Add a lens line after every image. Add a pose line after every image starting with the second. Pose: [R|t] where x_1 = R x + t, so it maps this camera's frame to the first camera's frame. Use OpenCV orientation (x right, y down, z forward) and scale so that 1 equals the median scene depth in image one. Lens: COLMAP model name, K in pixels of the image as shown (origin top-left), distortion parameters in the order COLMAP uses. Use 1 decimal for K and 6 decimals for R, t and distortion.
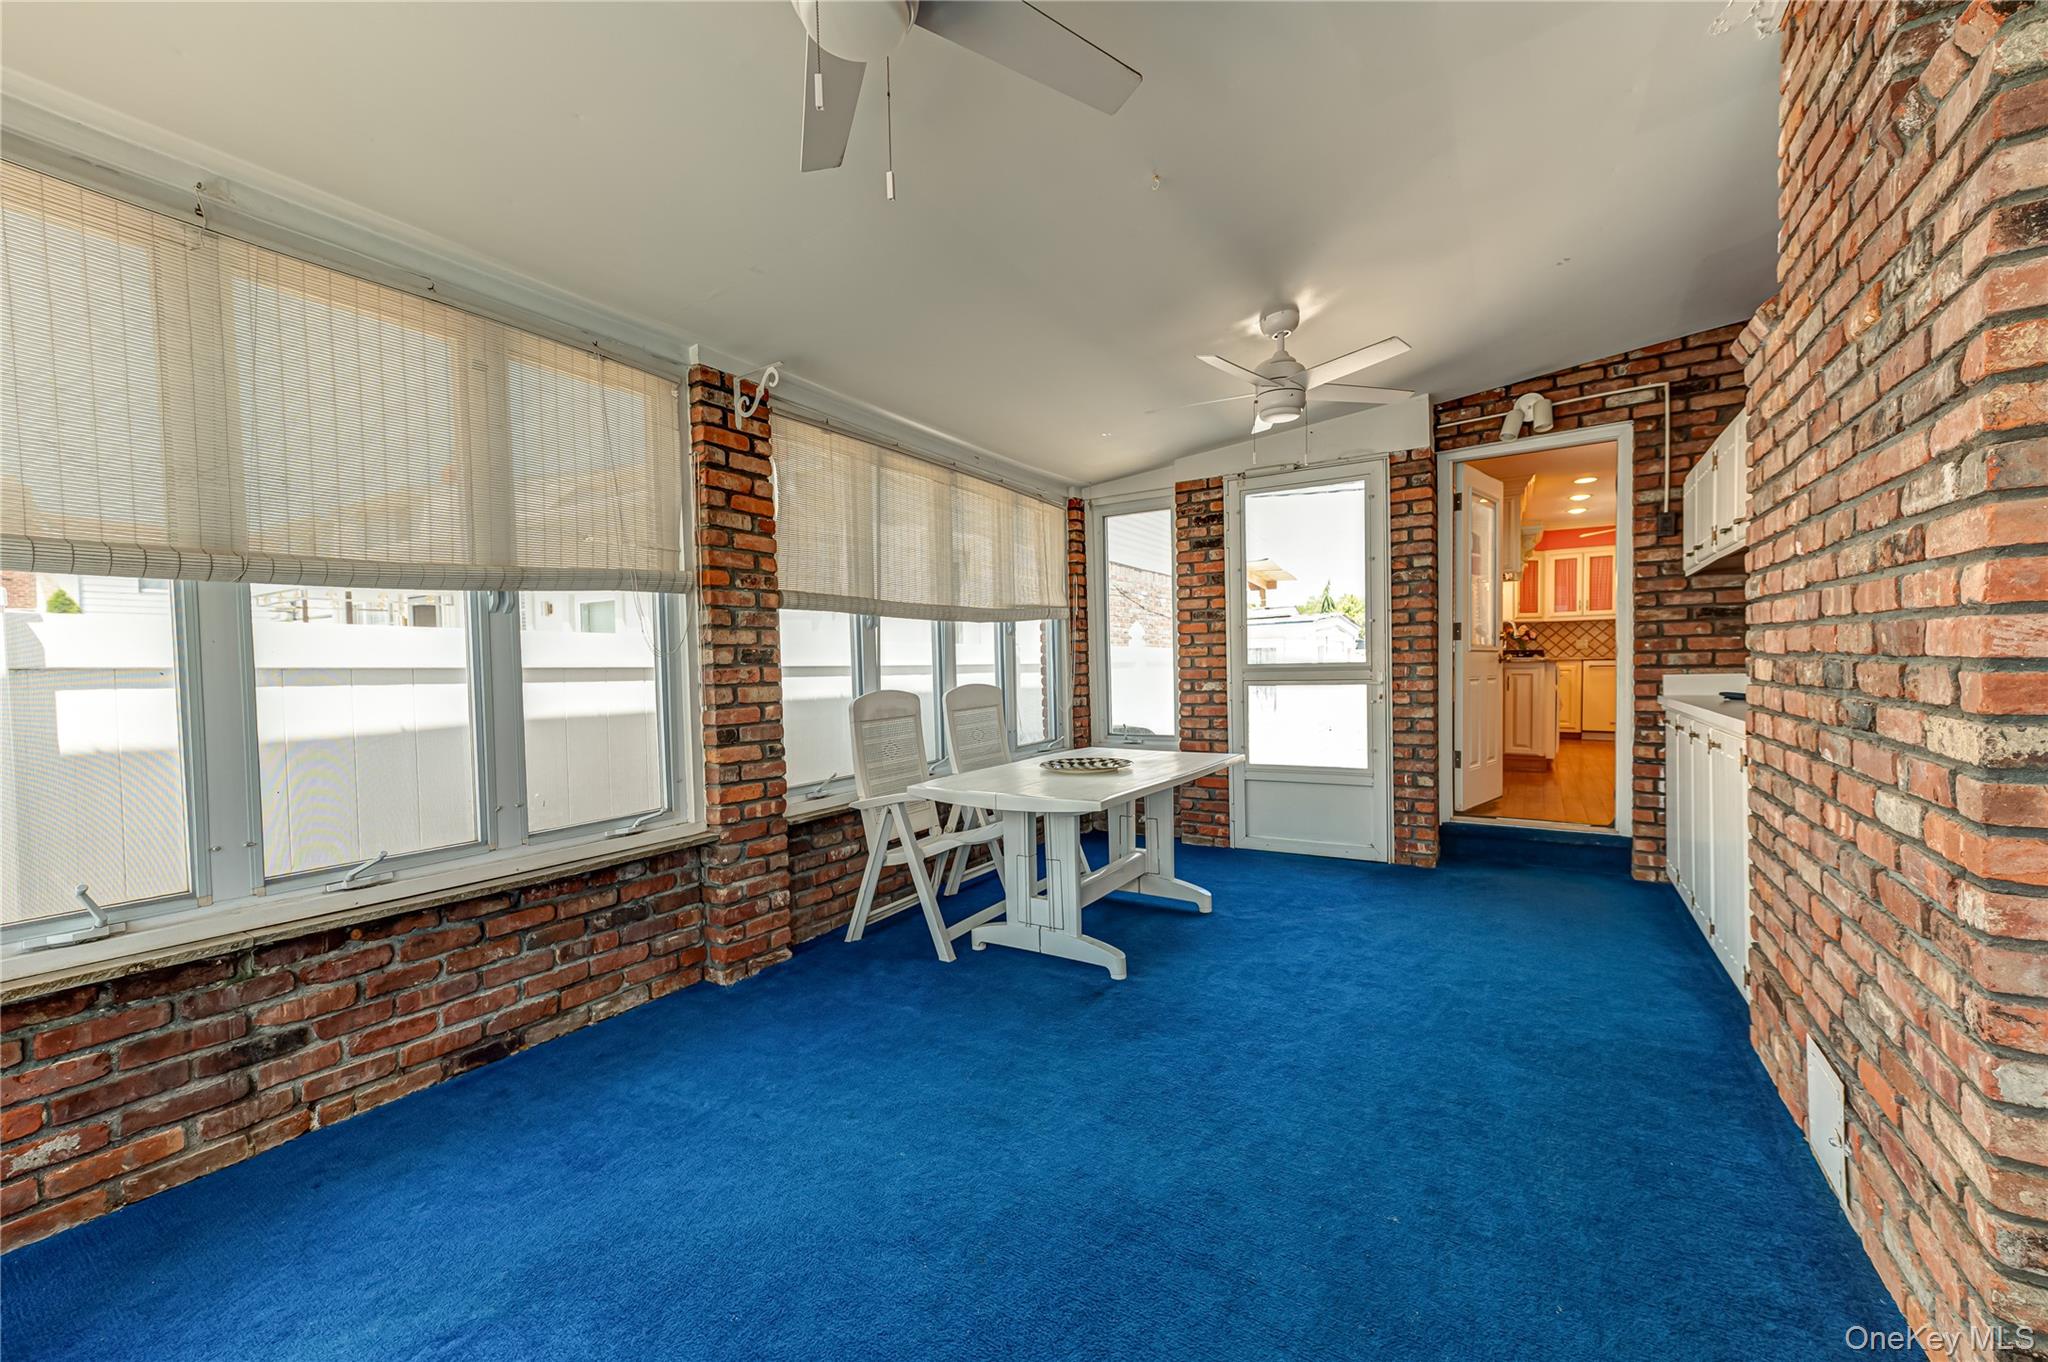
lens RADIAL K [[806.2, 0, 1023.3], [0, 806.2, 685.3], [0, 0, 1]] dist [0.012929, -0.000471]
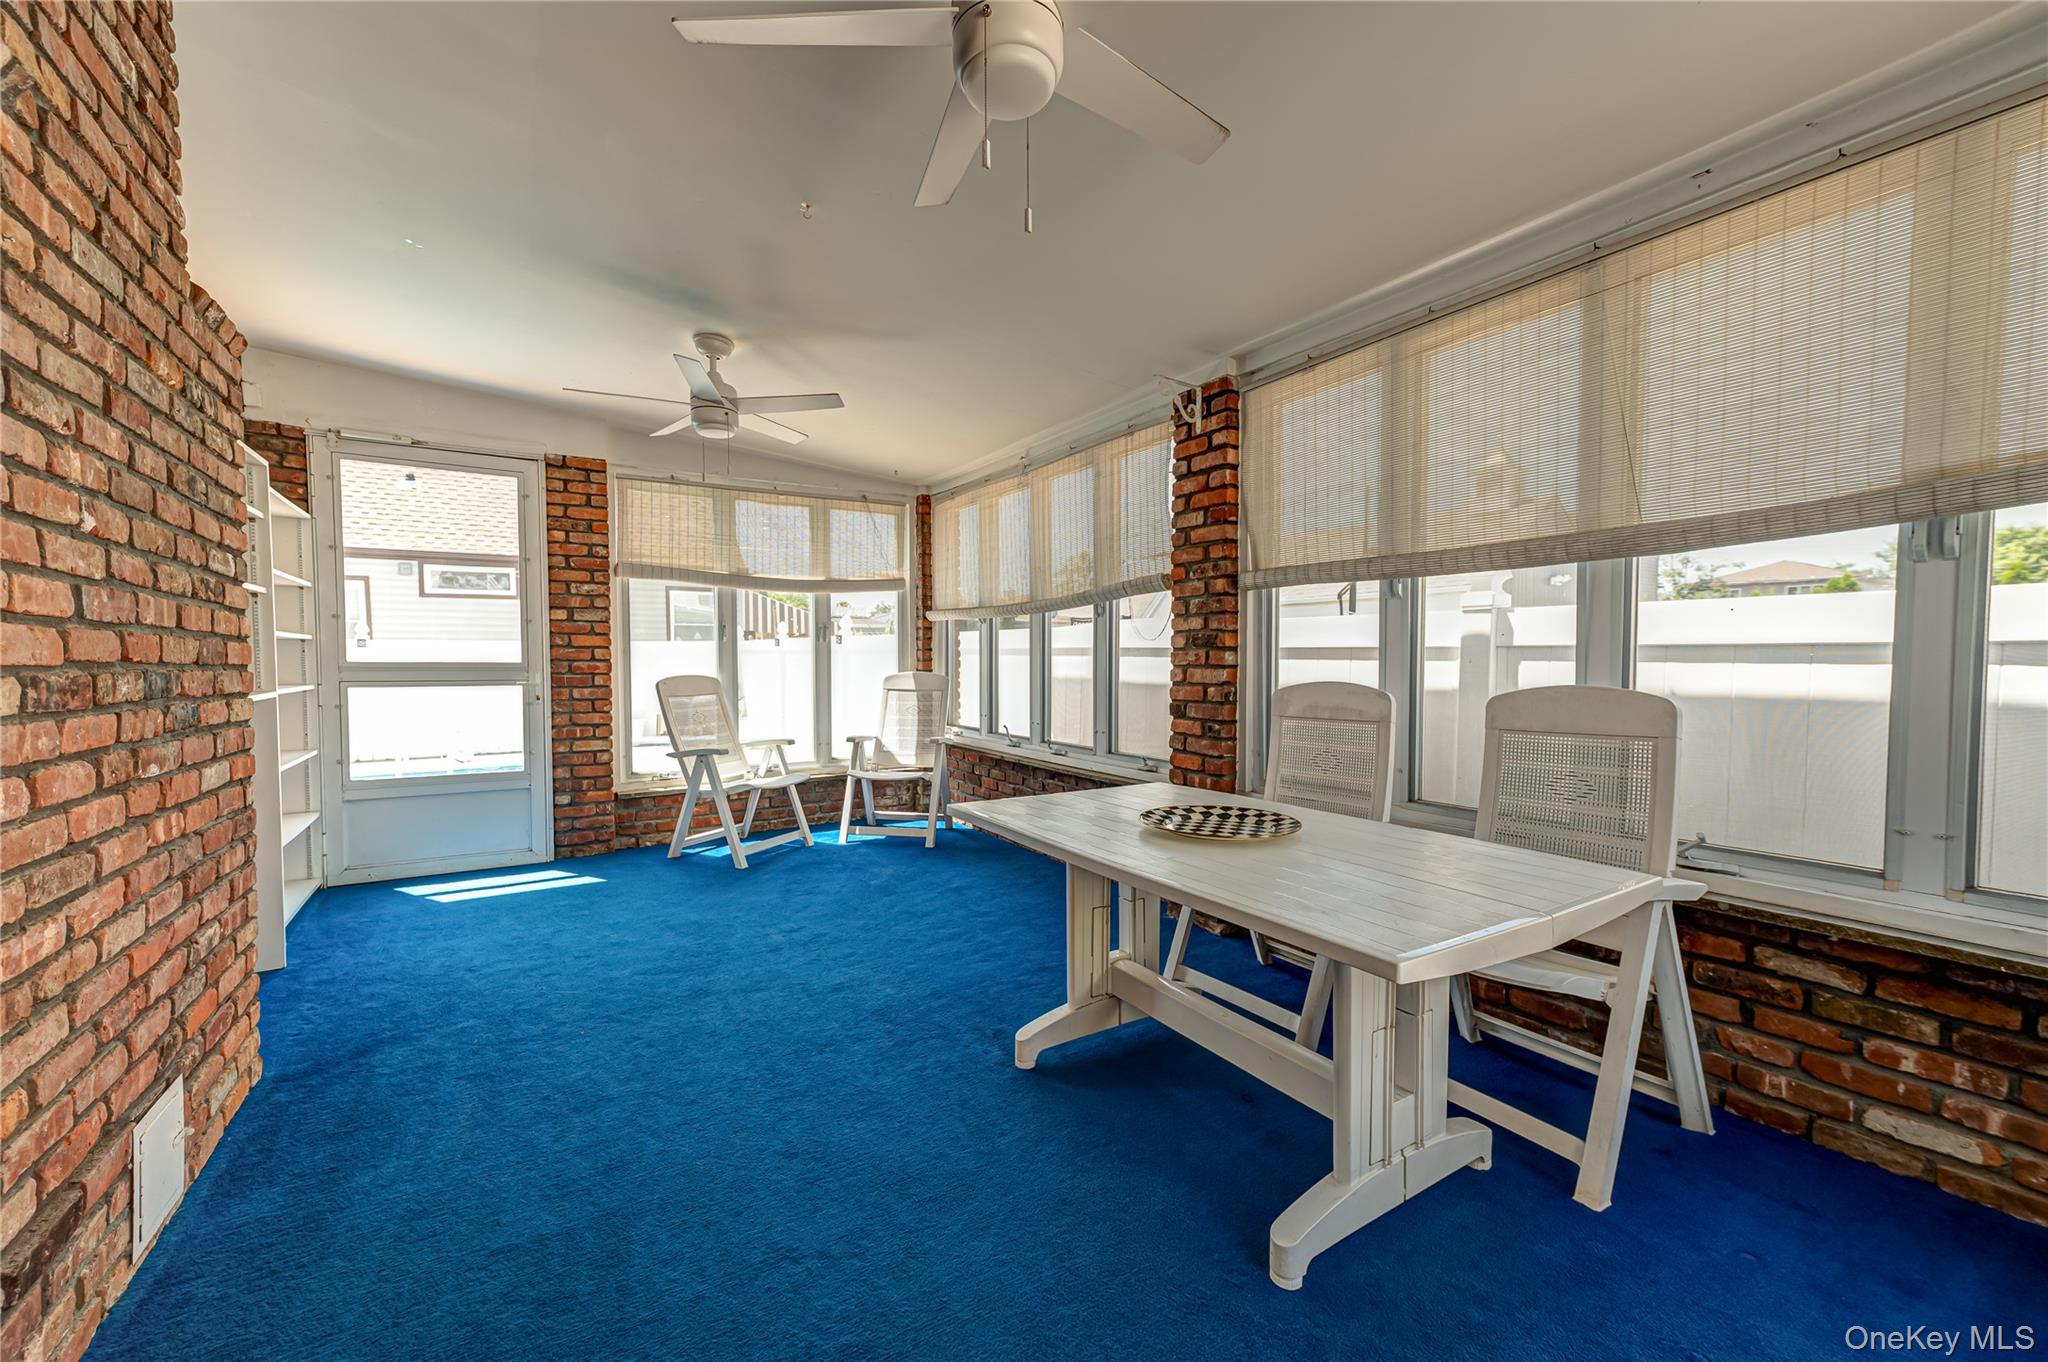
lens RADIAL K [[806.2, 0, 1023.3], [0, 806.2, 685.3], [0, 0, 1]] dist [0.012929, -0.000471]
pose [[-0.431834, 0.056840, -0.900160, 0.757102], [-0.006212, 0.997801, 0.065986, -0.046138], [0.901932, 0.034087, -0.430531, 1.266188]]
